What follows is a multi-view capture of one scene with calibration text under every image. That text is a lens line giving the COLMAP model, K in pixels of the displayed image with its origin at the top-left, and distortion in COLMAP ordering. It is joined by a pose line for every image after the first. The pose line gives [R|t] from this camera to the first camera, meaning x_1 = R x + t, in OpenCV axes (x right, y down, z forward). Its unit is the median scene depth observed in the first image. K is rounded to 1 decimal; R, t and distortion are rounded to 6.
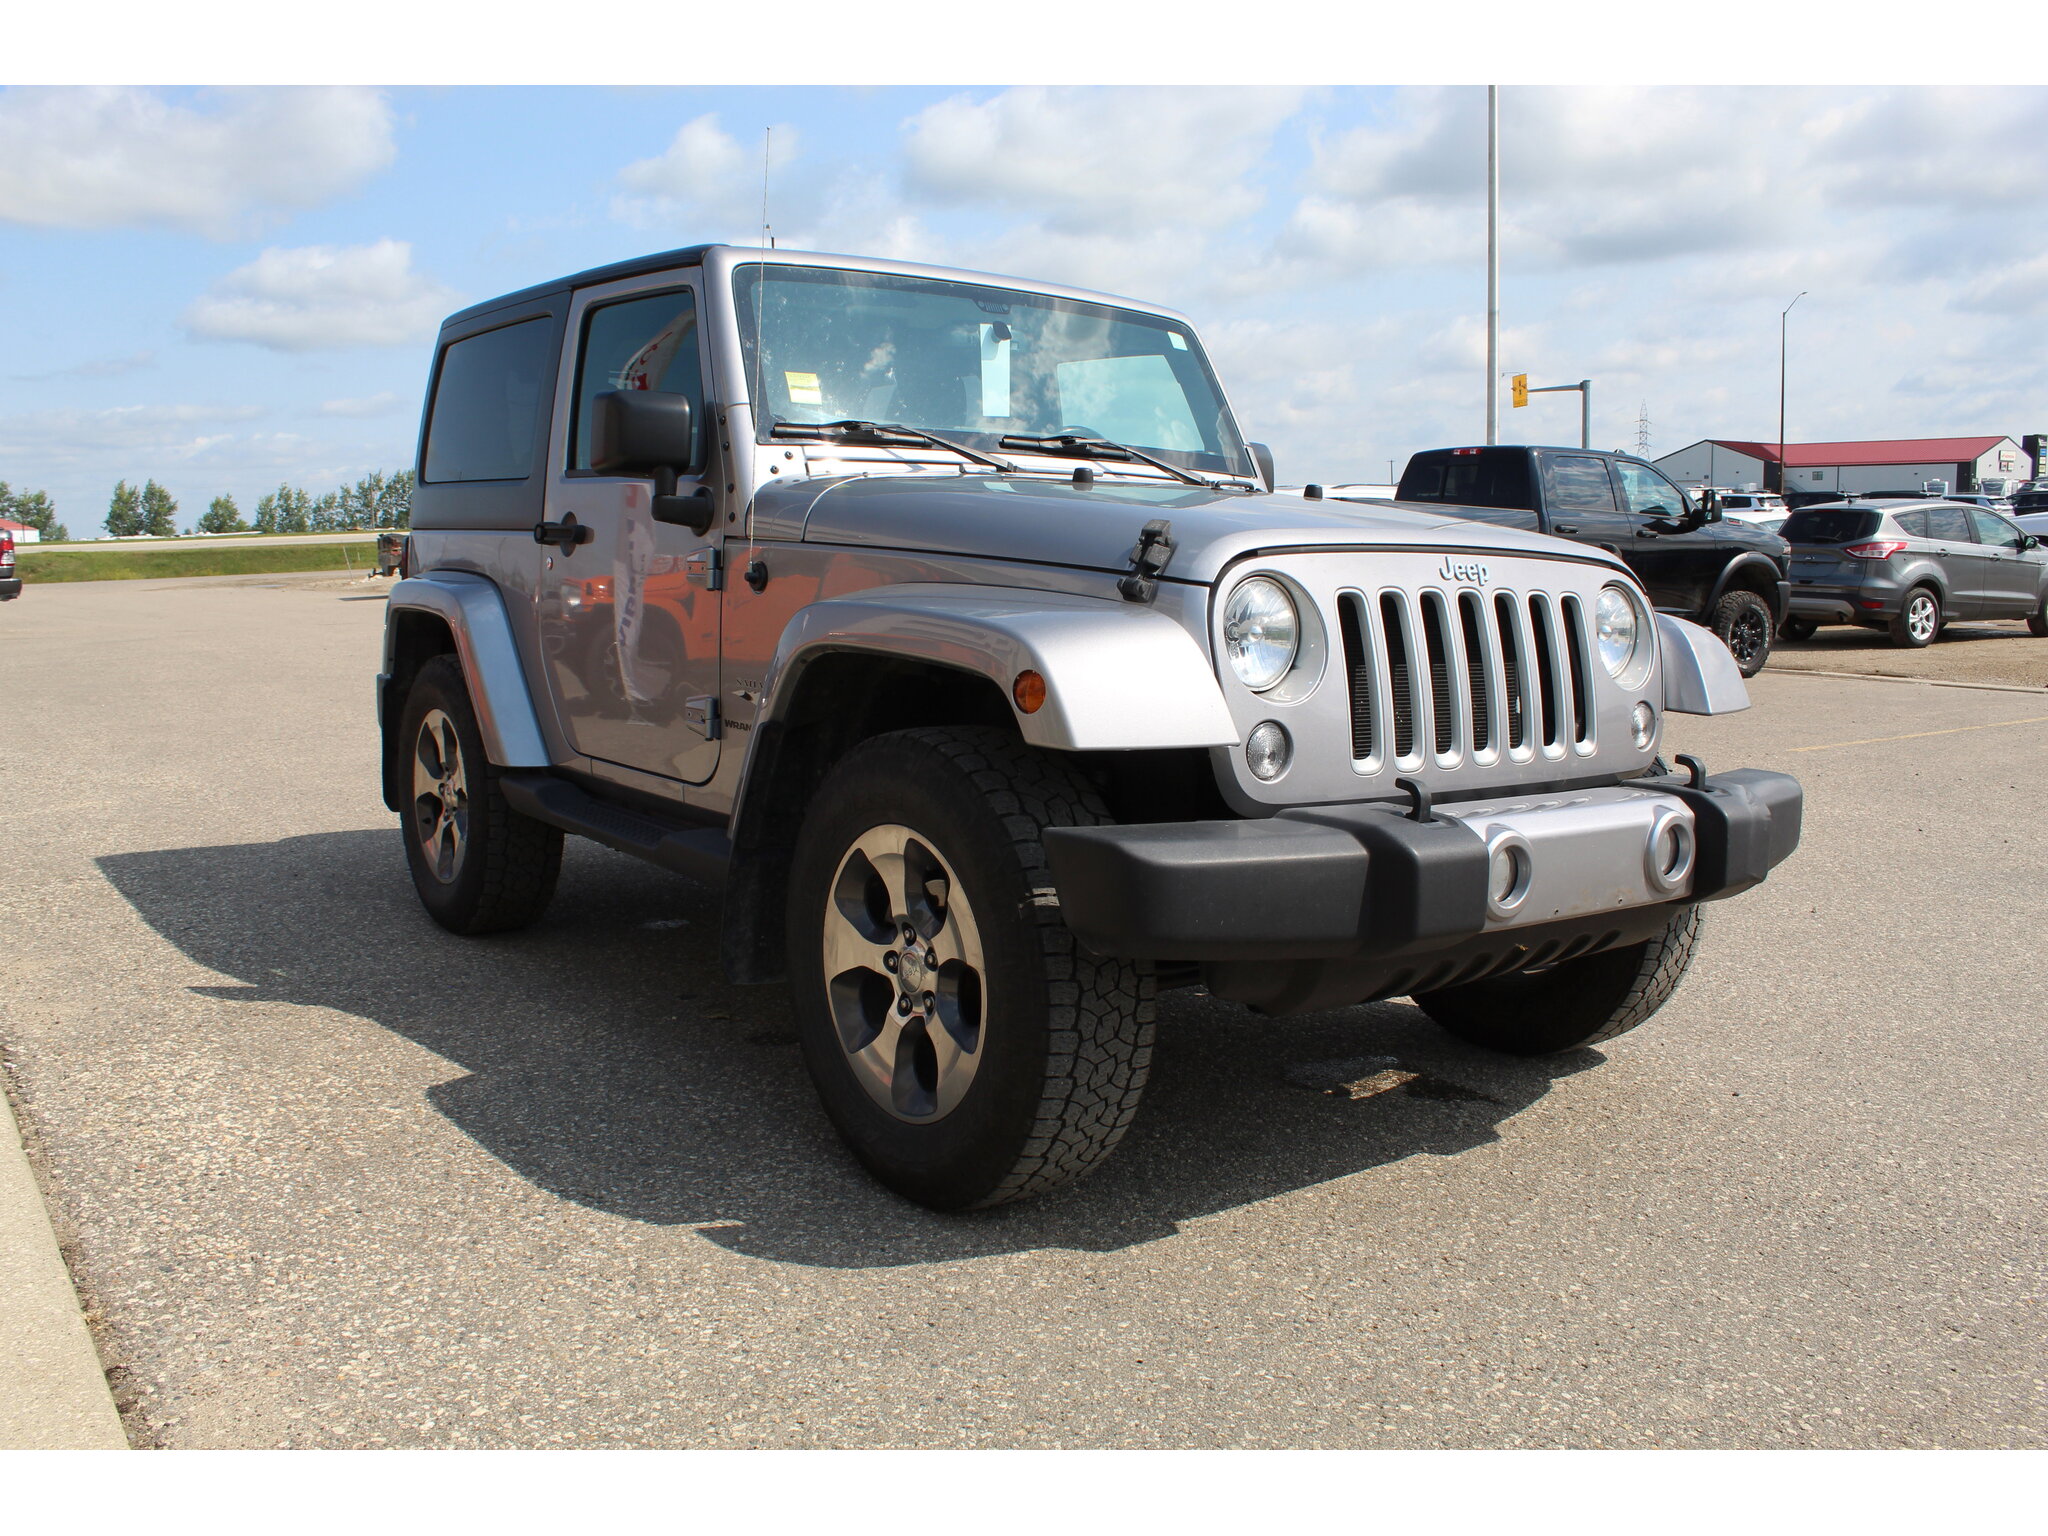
lens RADIAL K [[1702.8, 0, 1040.8], [0, 1702.8, 781.3], [0, 0, 1]] dist [-0.078113, 0.009850]
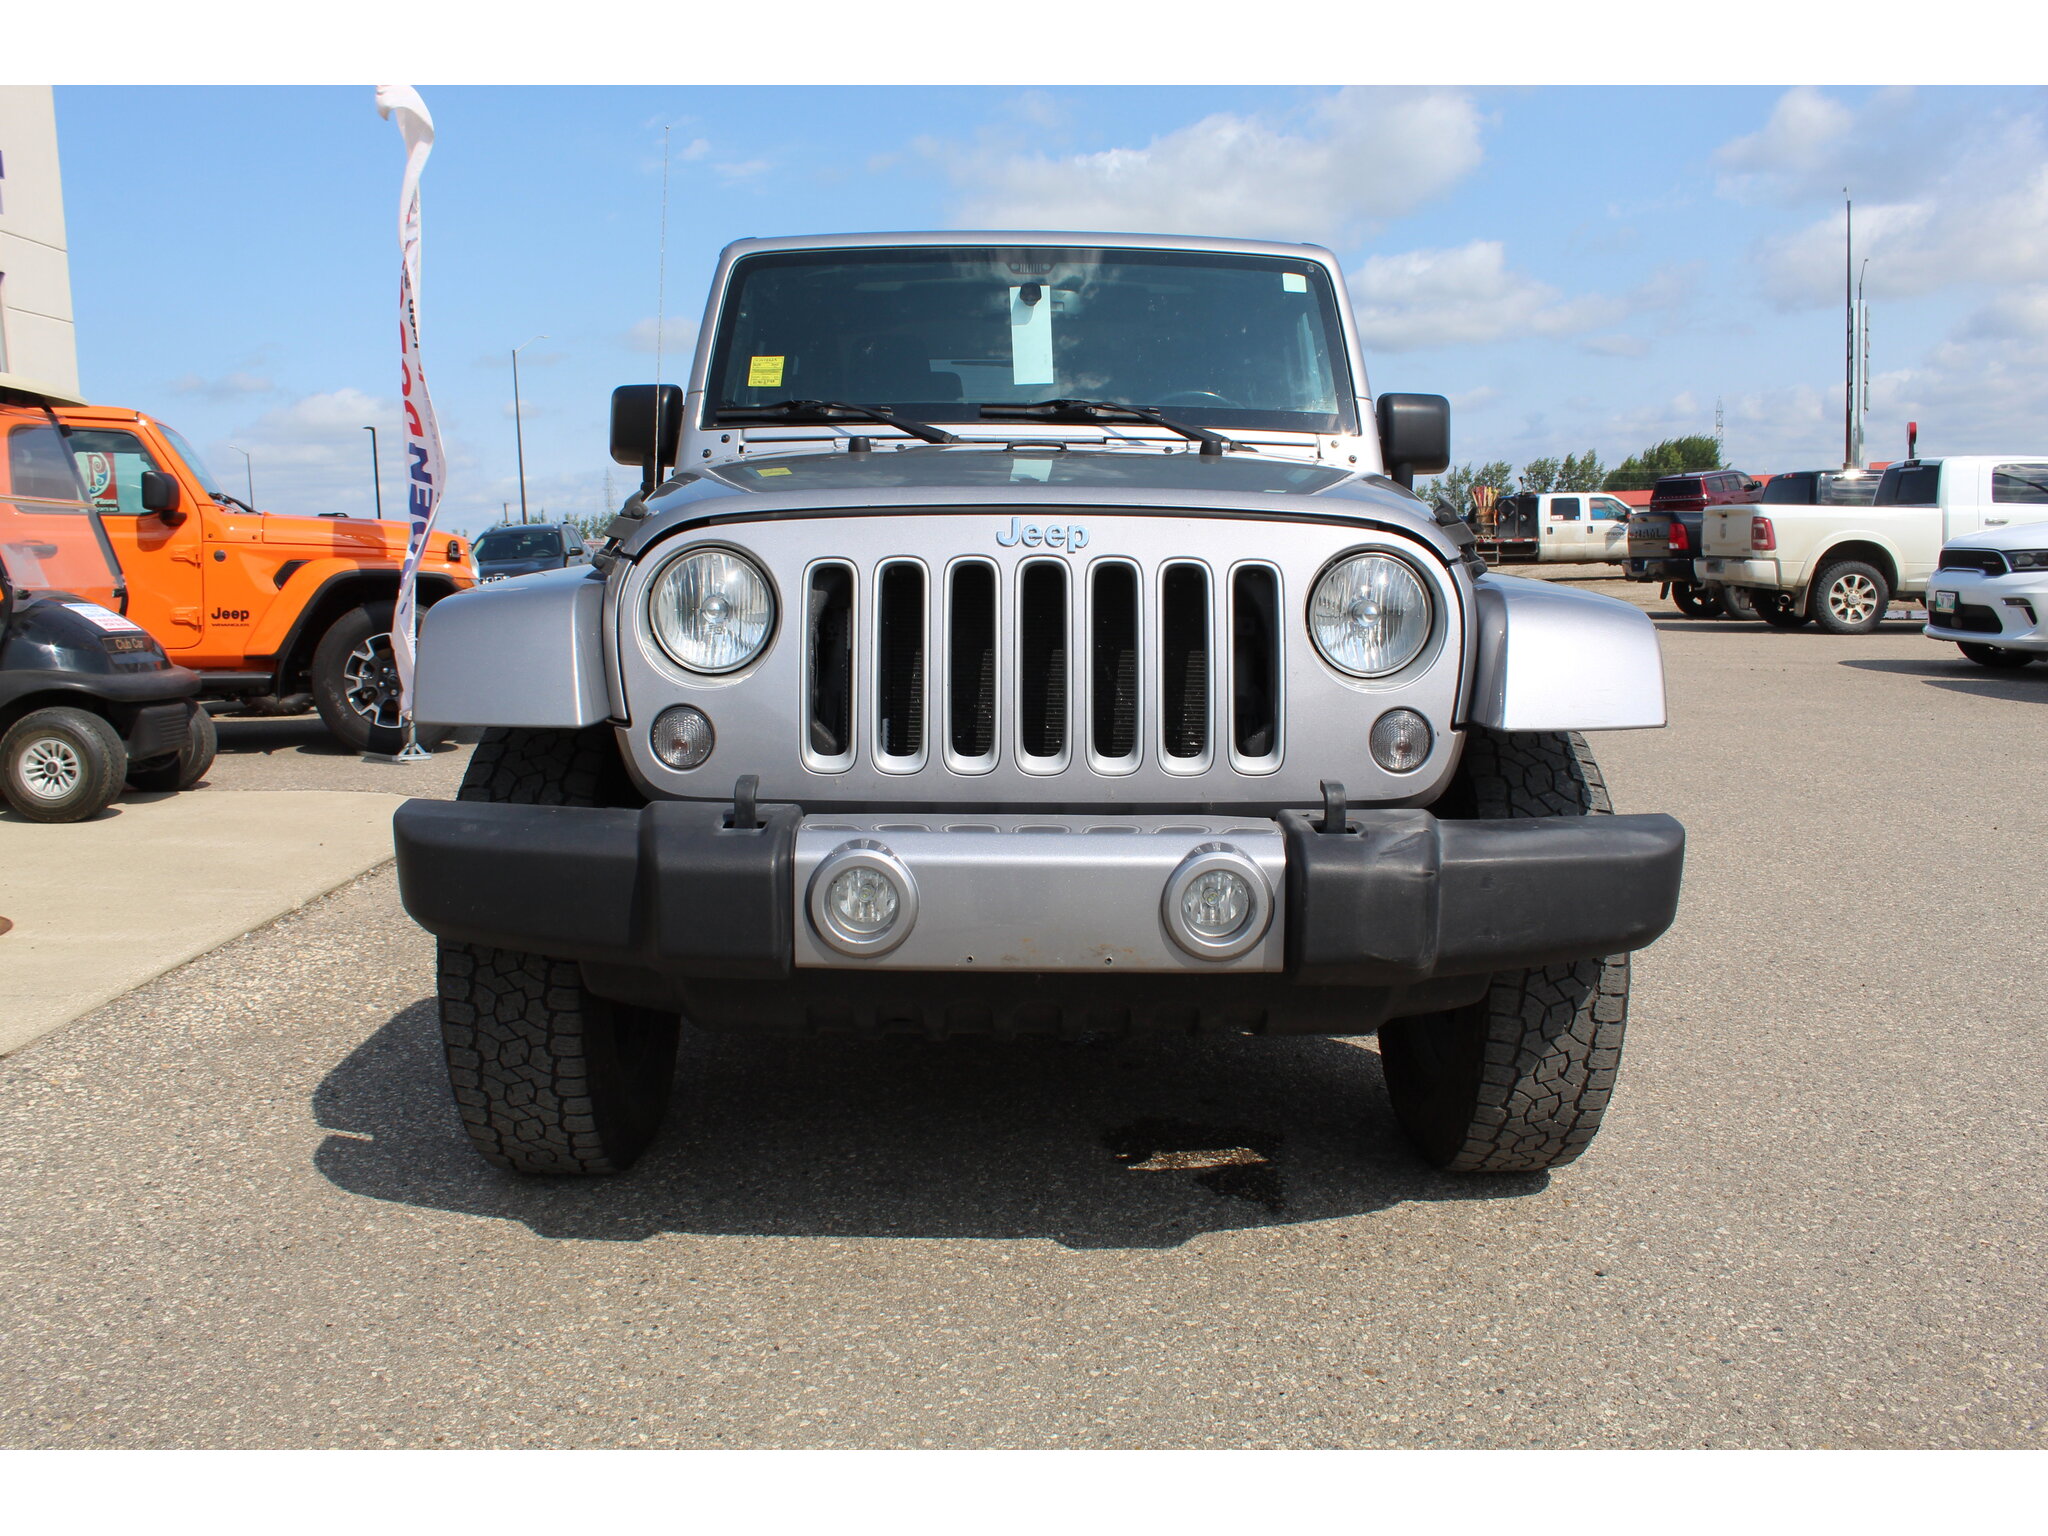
lens RADIAL K [[1702.8, 0, 1032.7], [0, 1702.8, 763.0], [0, 0, 1]] dist [-0.078113, 0.009850]
pose [[0.802784, 0.061996, -0.593039, 0.553310], [-0.065221, 0.997742, 0.016016, -0.020796], [0.592693, 0.025821, 0.805015, 0.249952]]
